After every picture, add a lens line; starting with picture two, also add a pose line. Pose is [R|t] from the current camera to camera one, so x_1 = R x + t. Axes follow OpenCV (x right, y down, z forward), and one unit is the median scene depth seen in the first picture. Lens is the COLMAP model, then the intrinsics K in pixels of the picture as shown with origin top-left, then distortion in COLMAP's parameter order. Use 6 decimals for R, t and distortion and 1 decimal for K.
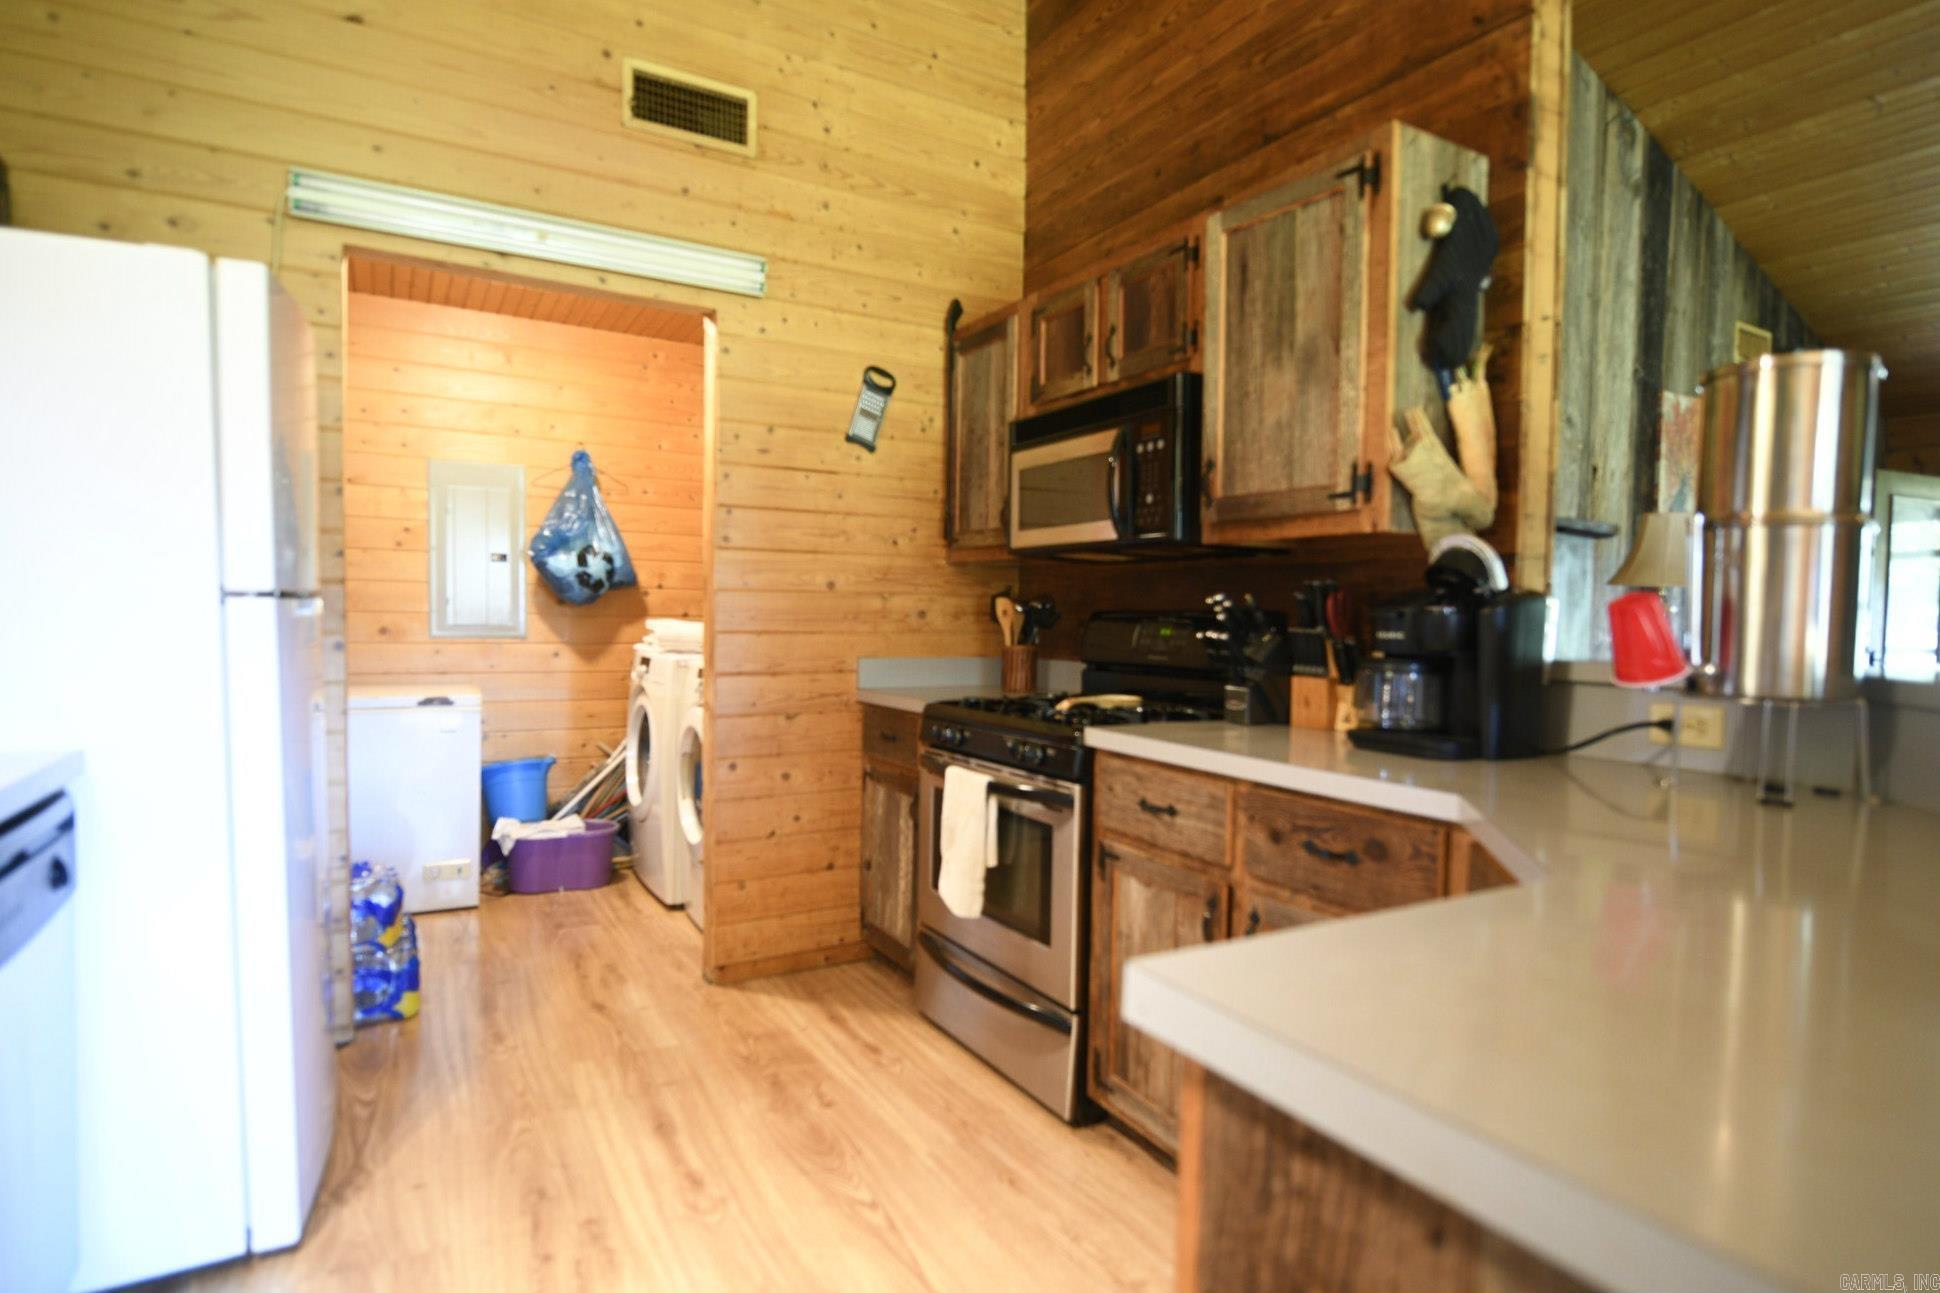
lens RADIAL K [[992.4, 0, 964.8], [0, 992.4, 645.3], [0, 0, 1]] dist [-0.004999, -0.000902]
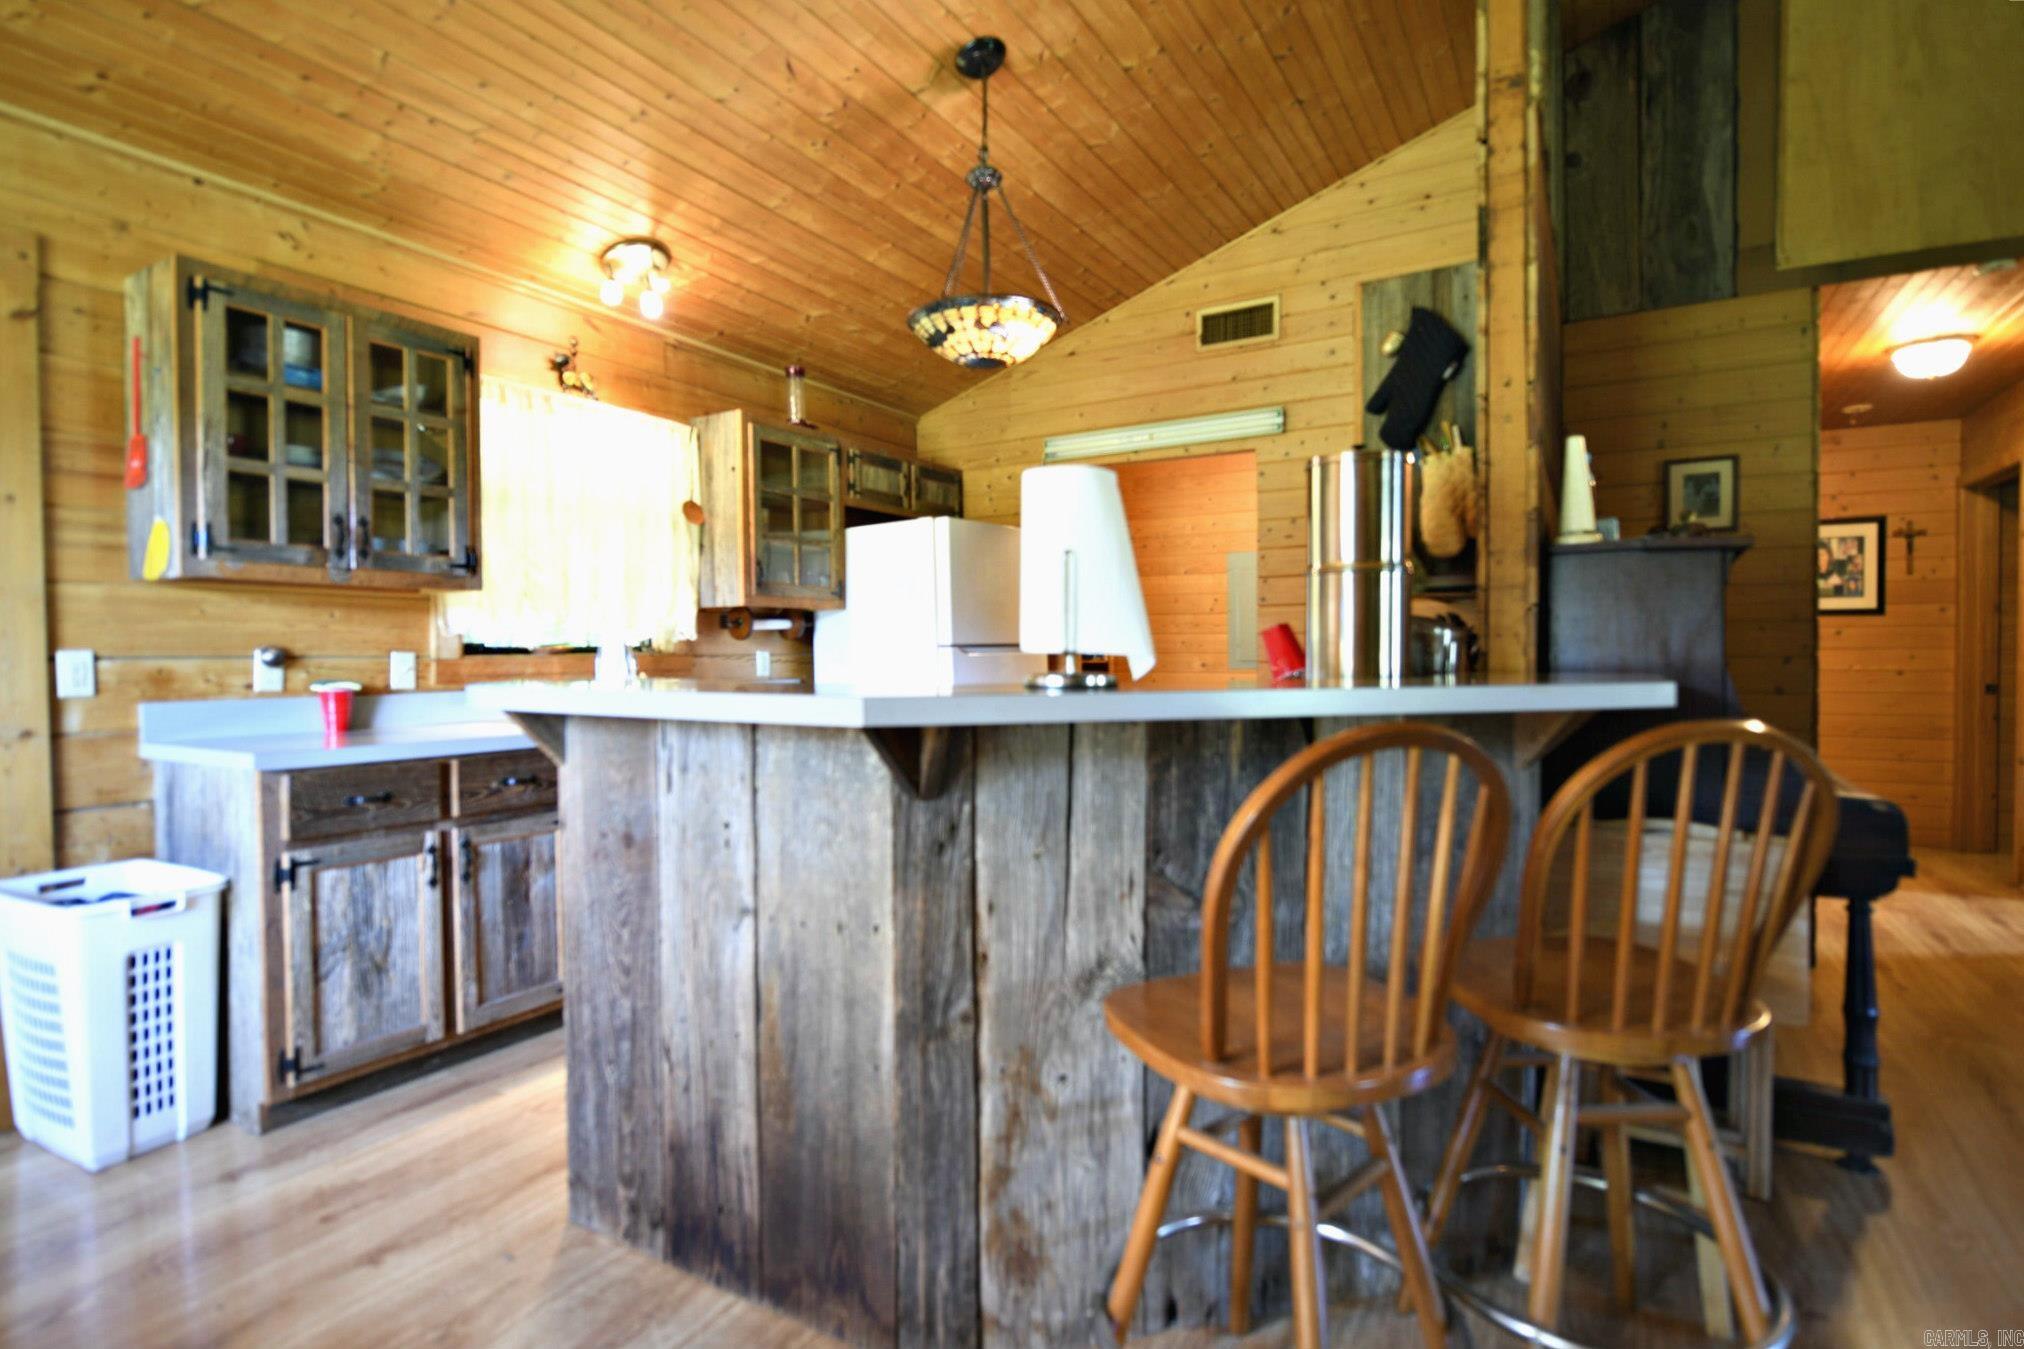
lens RADIAL K [[991.0, 0, 1014.5], [0, 991.0, 676.1], [0, 0, 1]] dist [-0.010309, -0.000059]
pose [[0.489322, 0.001722, -0.872102, 0.850926], [-0.012487, 0.999909, -0.005032, 0.019926], [0.872014, 0.013352, 0.489299, -0.052456]]
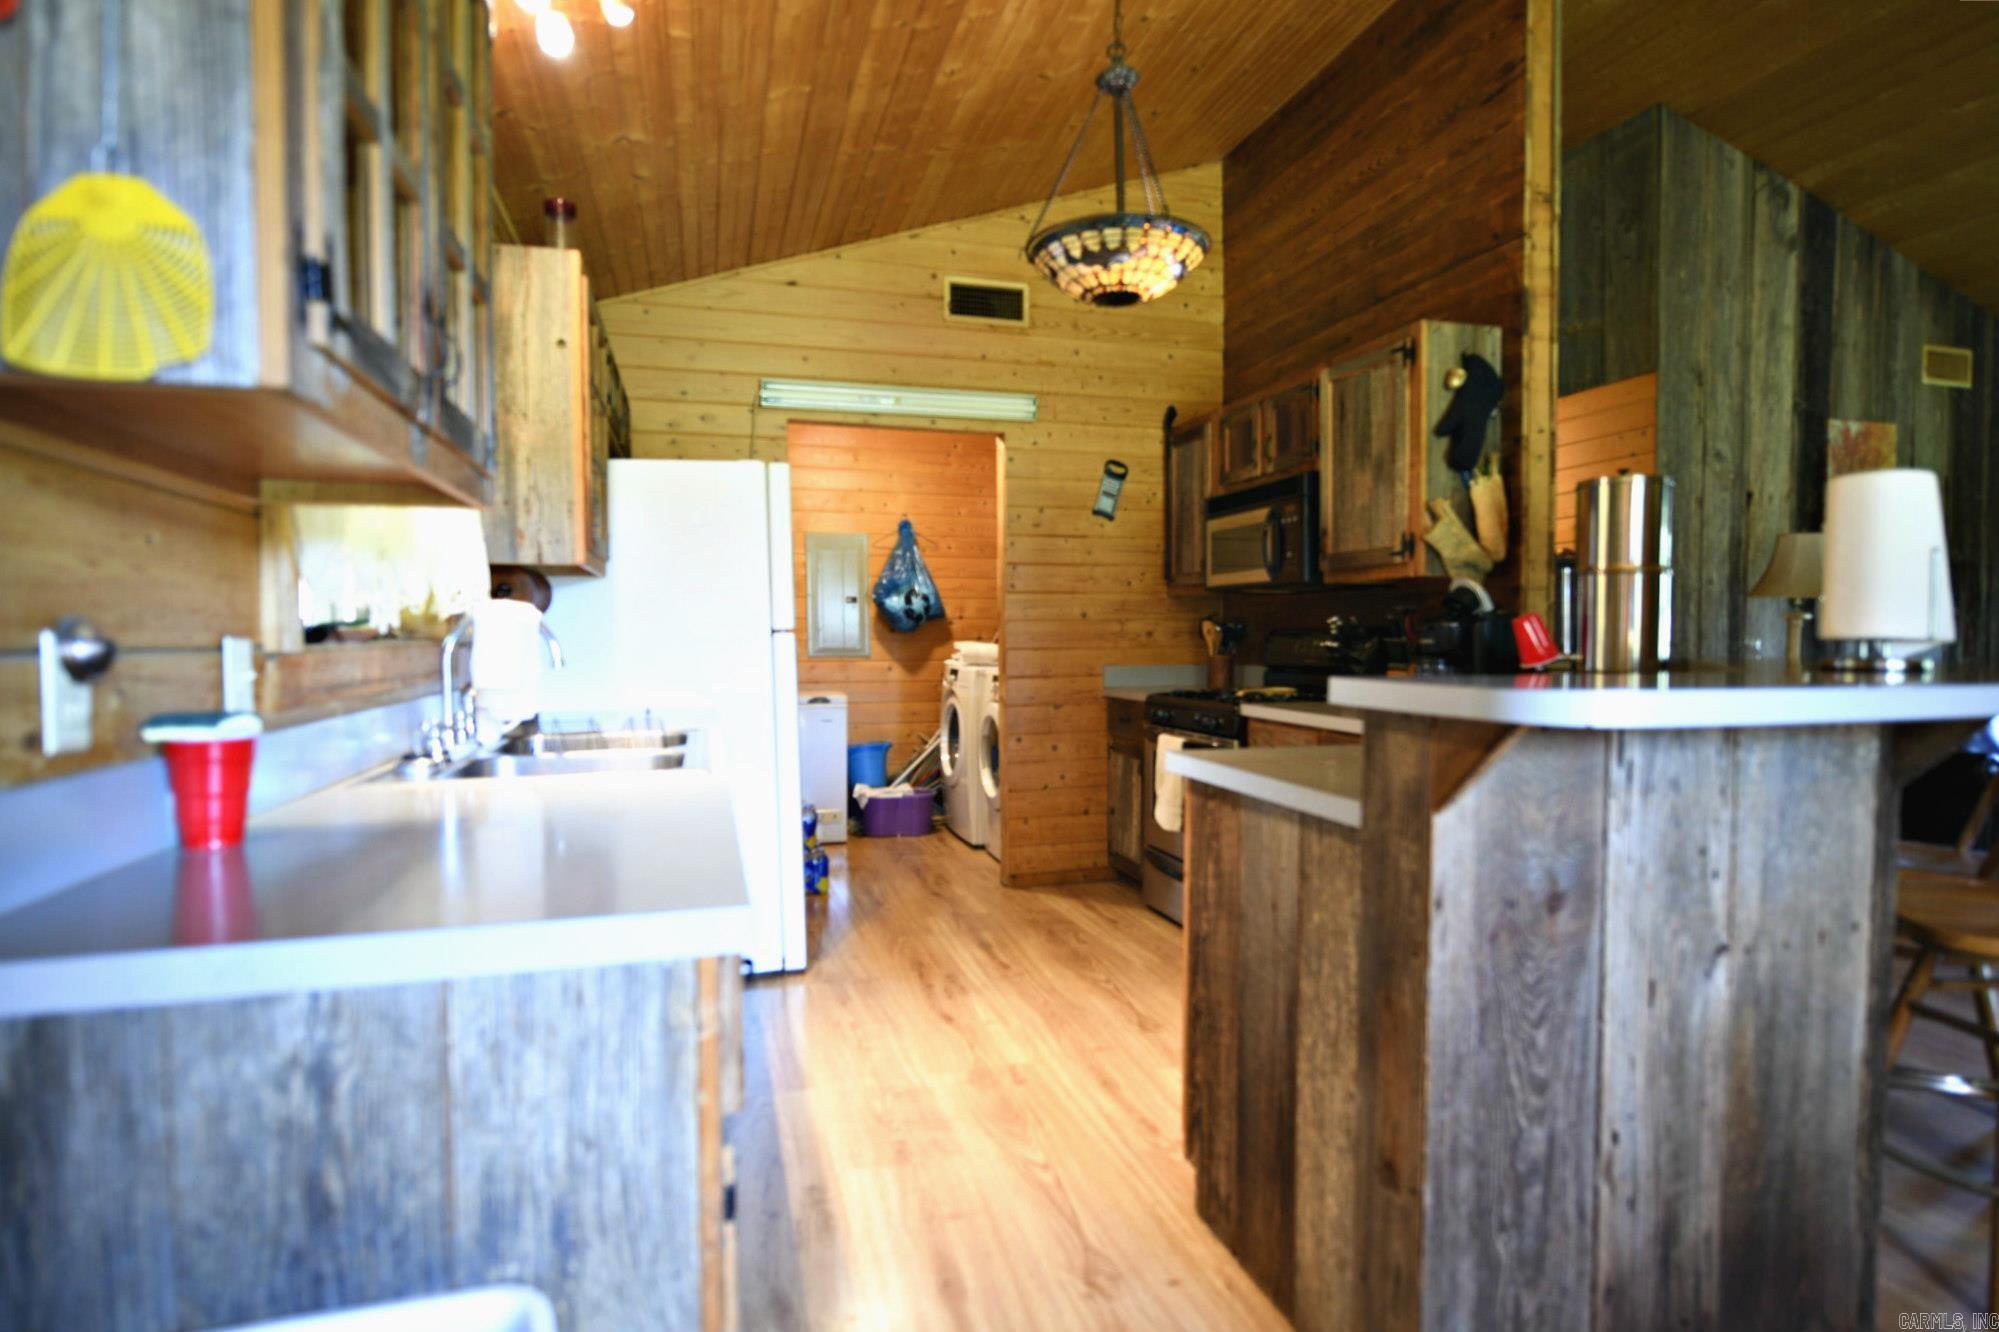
lens RADIAL K [[993.2, 0, 996.3], [0, 993.2, 664.8], [0, 0, 1]] dist [-0.004384, -0.001982]
pose [[0.971673, -0.013430, -0.235947, 0.081908], [0.013013, 0.999910, -0.003325, 0.014785], [0.235971, 0.000160, 0.971760, -0.436484]]
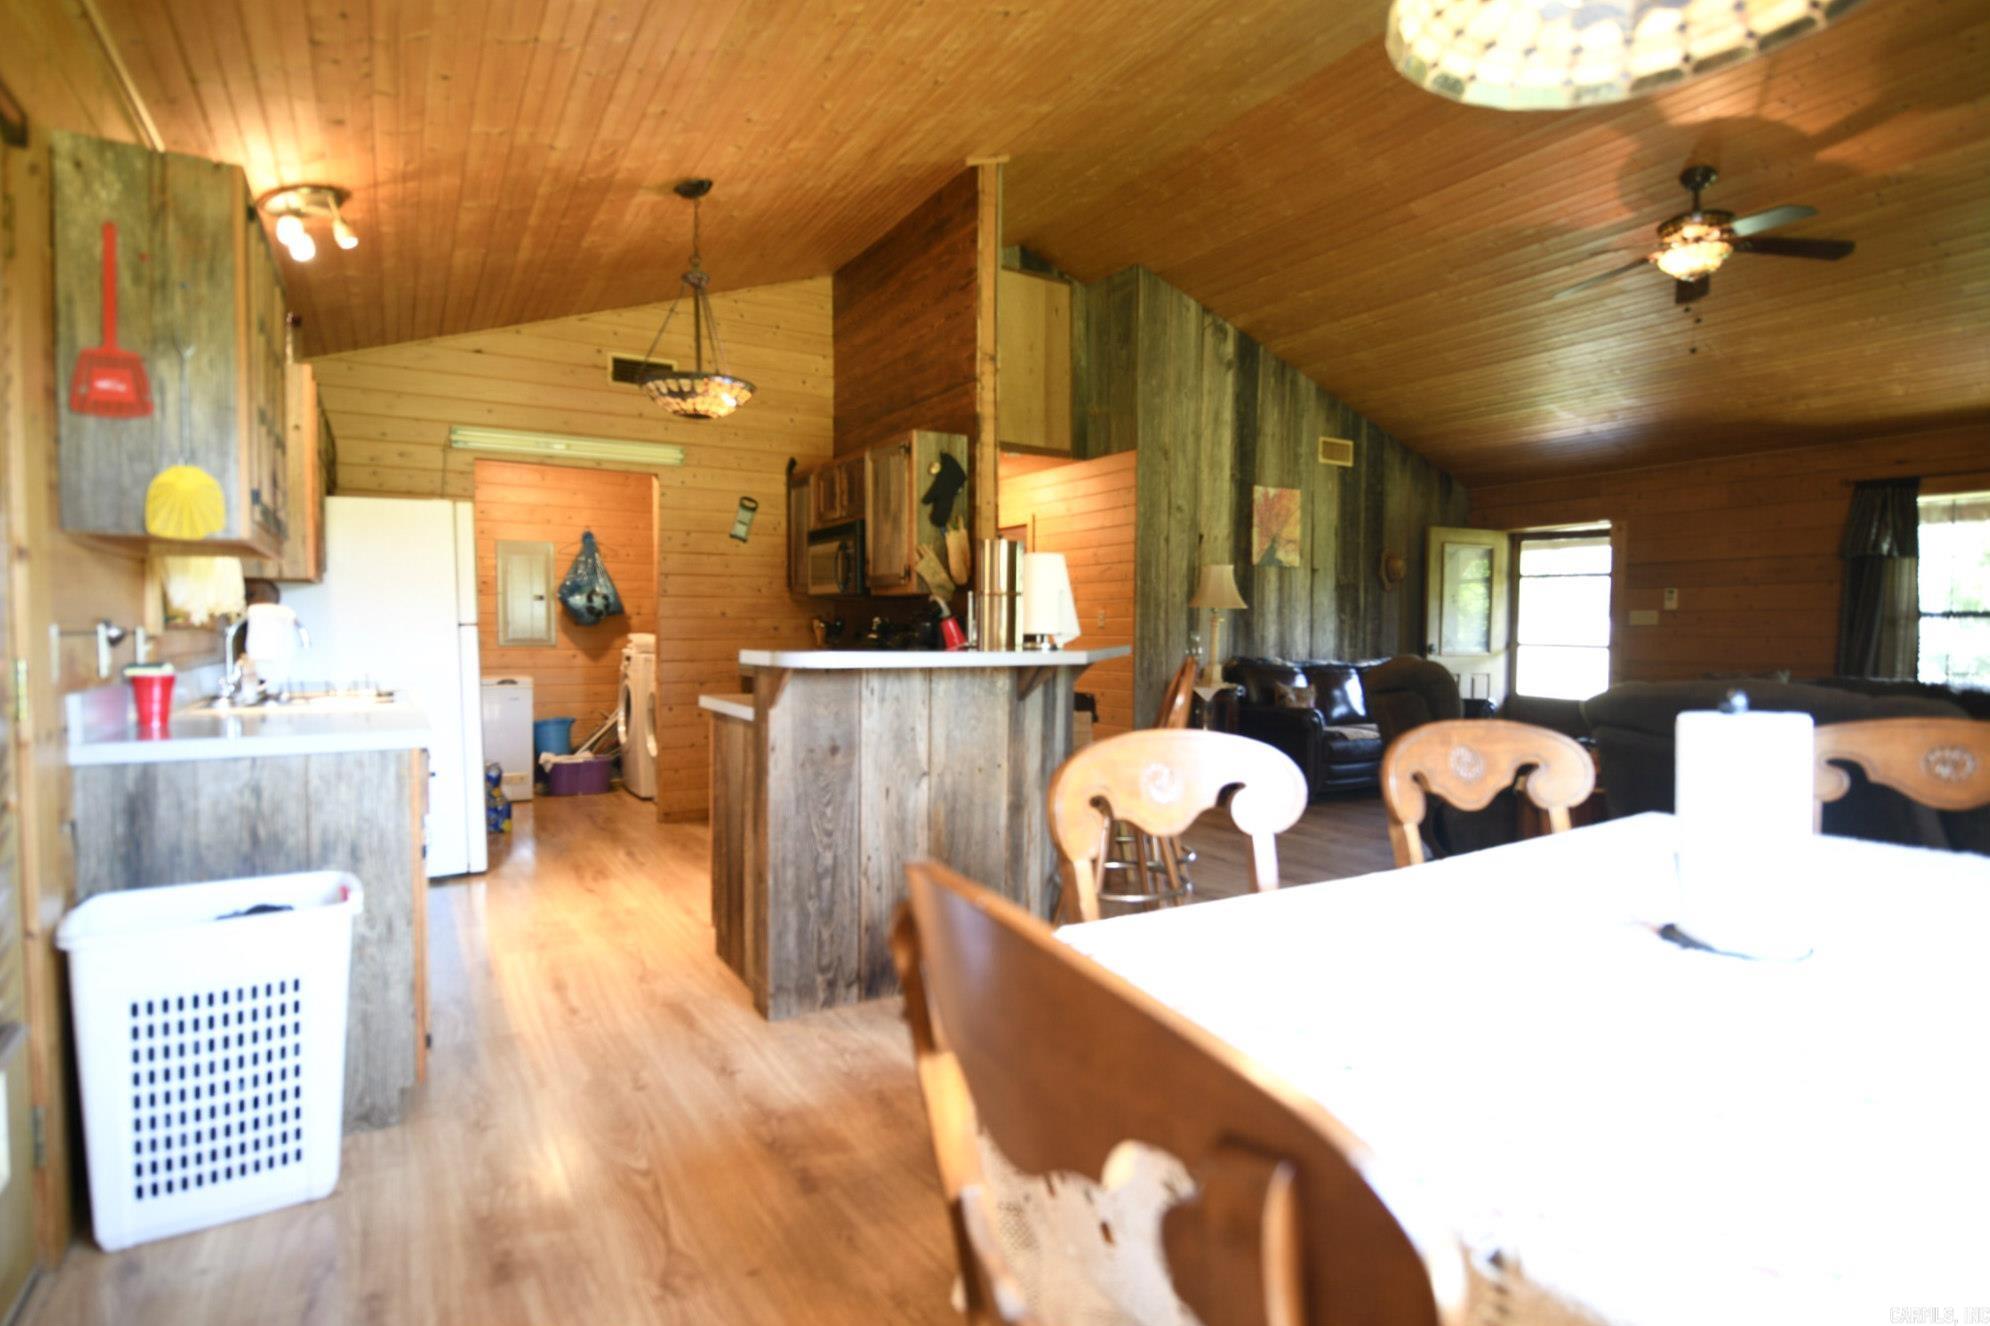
lens RADIAL K [[997.2, 0, 990.7], [0, 997.2, 660.3], [0, 0, 1]] dist [-0.003531, -0.000011]
pose [[0.999769, -0.013922, 0.016358, 0.350867], [0.013905, 0.999903, 0.001188, 0.033377], [-0.016373, -0.000960, 0.999865, -0.928854]]
